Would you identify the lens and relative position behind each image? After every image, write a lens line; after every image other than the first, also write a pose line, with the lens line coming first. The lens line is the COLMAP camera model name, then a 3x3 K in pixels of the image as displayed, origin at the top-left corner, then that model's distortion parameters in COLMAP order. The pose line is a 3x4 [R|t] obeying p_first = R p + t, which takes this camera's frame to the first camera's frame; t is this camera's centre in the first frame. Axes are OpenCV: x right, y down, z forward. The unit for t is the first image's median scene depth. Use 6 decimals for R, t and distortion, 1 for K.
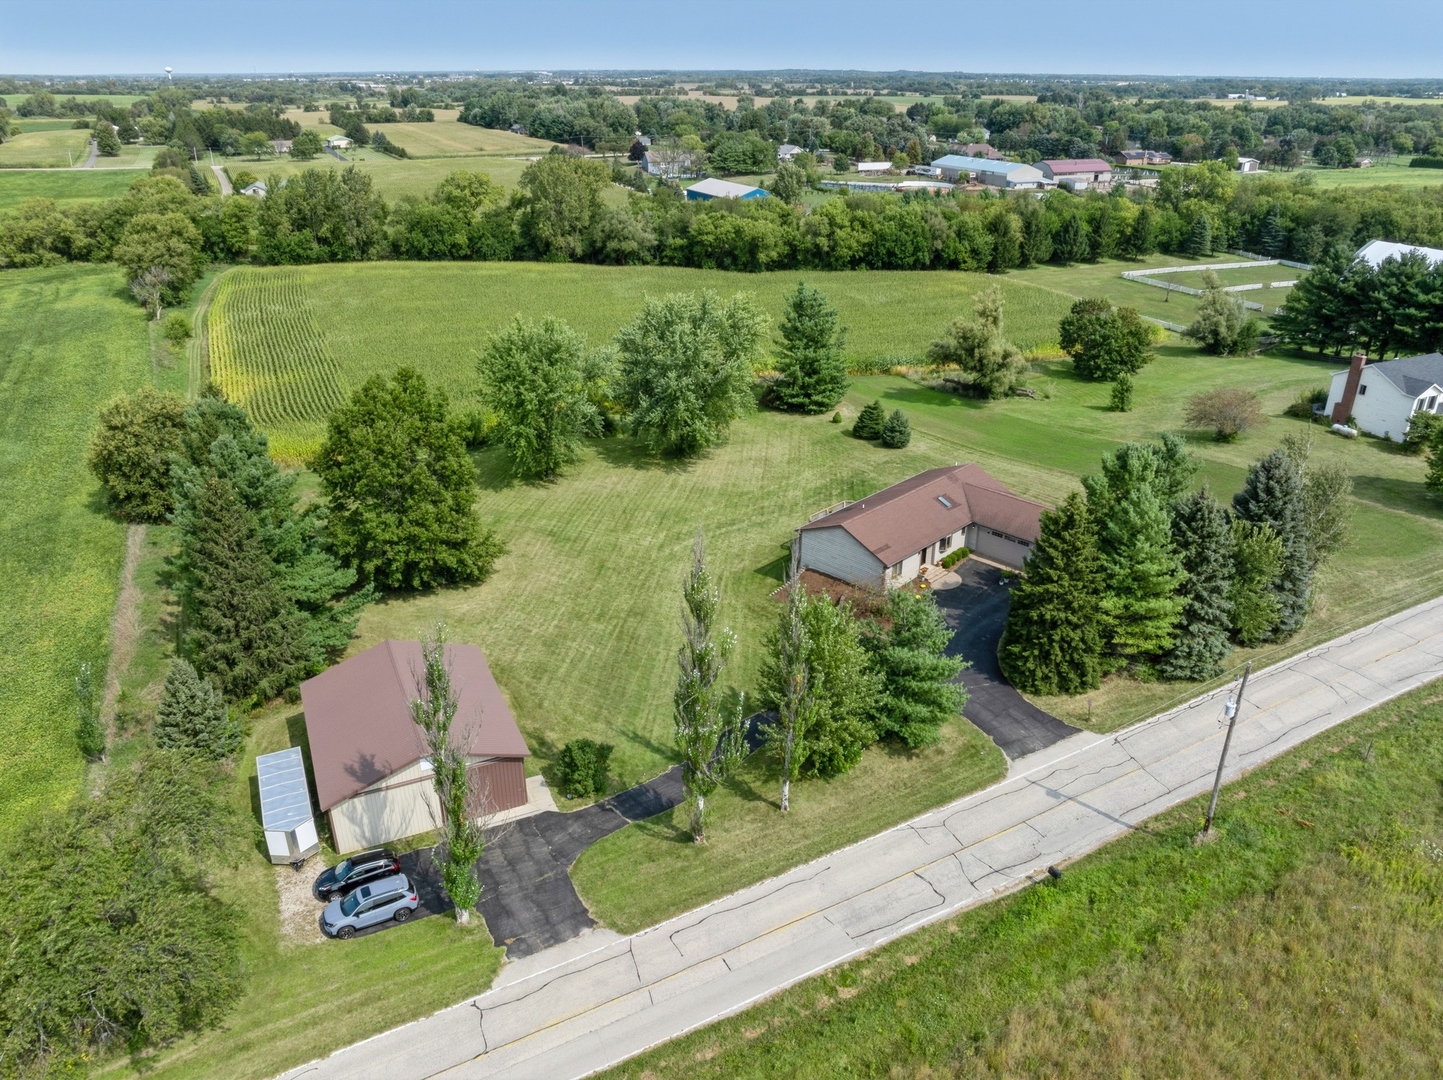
lens RADIAL K [[1017.7, 0, 726.1], [0, 1017.7, 538.5], [0, 0, 1]] dist [-0.068371, 0.042207]
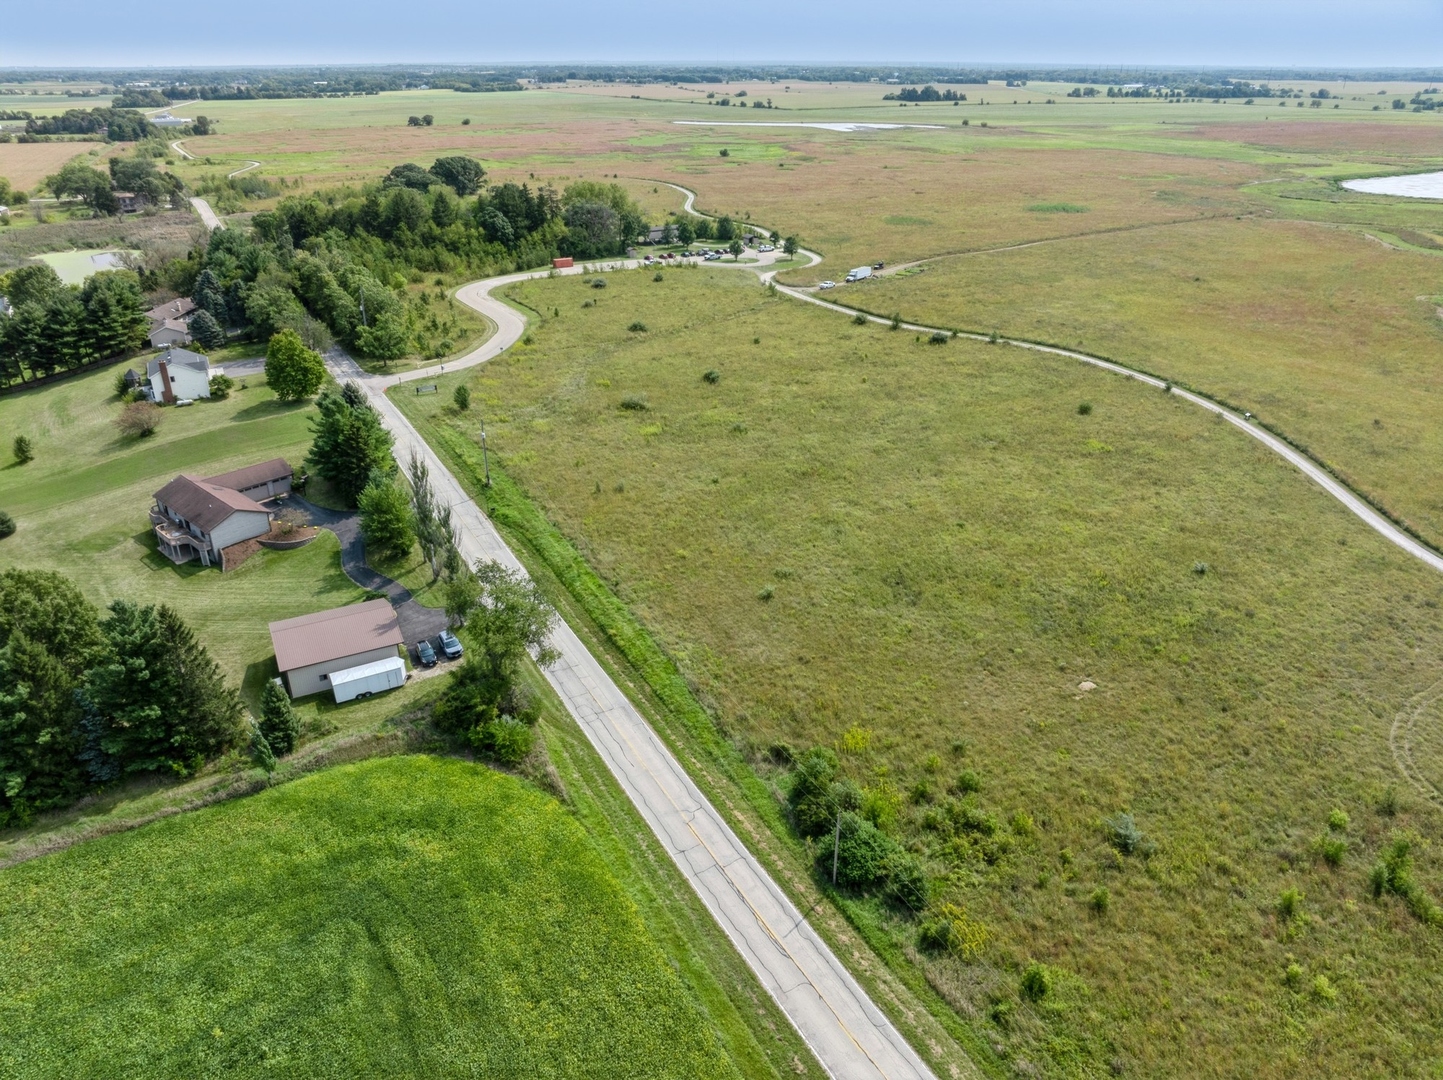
lens RADIAL K [[1016.3, 0, 719.7], [0, 1016.3, 537.2], [0, 0, 1]] dist [-0.059854, 0.029826]
pose [[-0.040696, -0.432918, 0.900514, -0.884426], [0.423573, 0.808795, 0.407966, -0.192806], [-0.904947, 0.398036, 0.150458, -0.001325]]
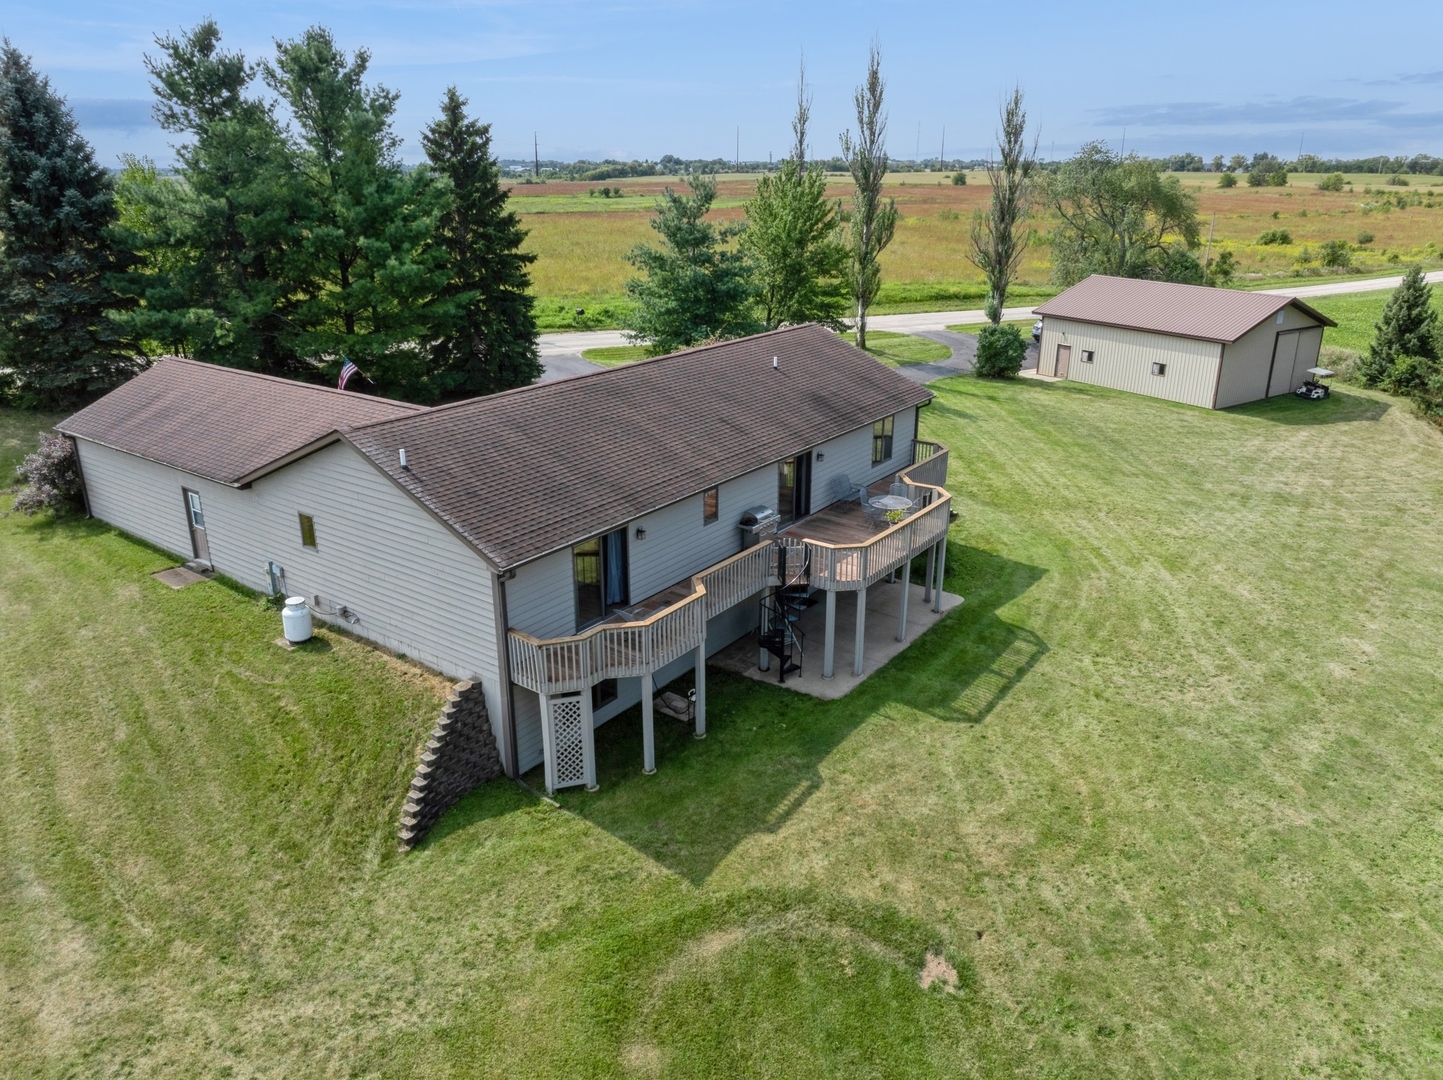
lens RADIAL K [[1016.3, 0, 719.7], [0, 1016.3, 537.2], [0, 0, 1]] dist [-0.059854, 0.029826]
pose [[-0.987057, 0.052151, -0.151650, 0.134223], [-0.070178, 0.709822, 0.700877, -0.148783], [0.144196, 0.702448, -0.696975, 0.803322]]
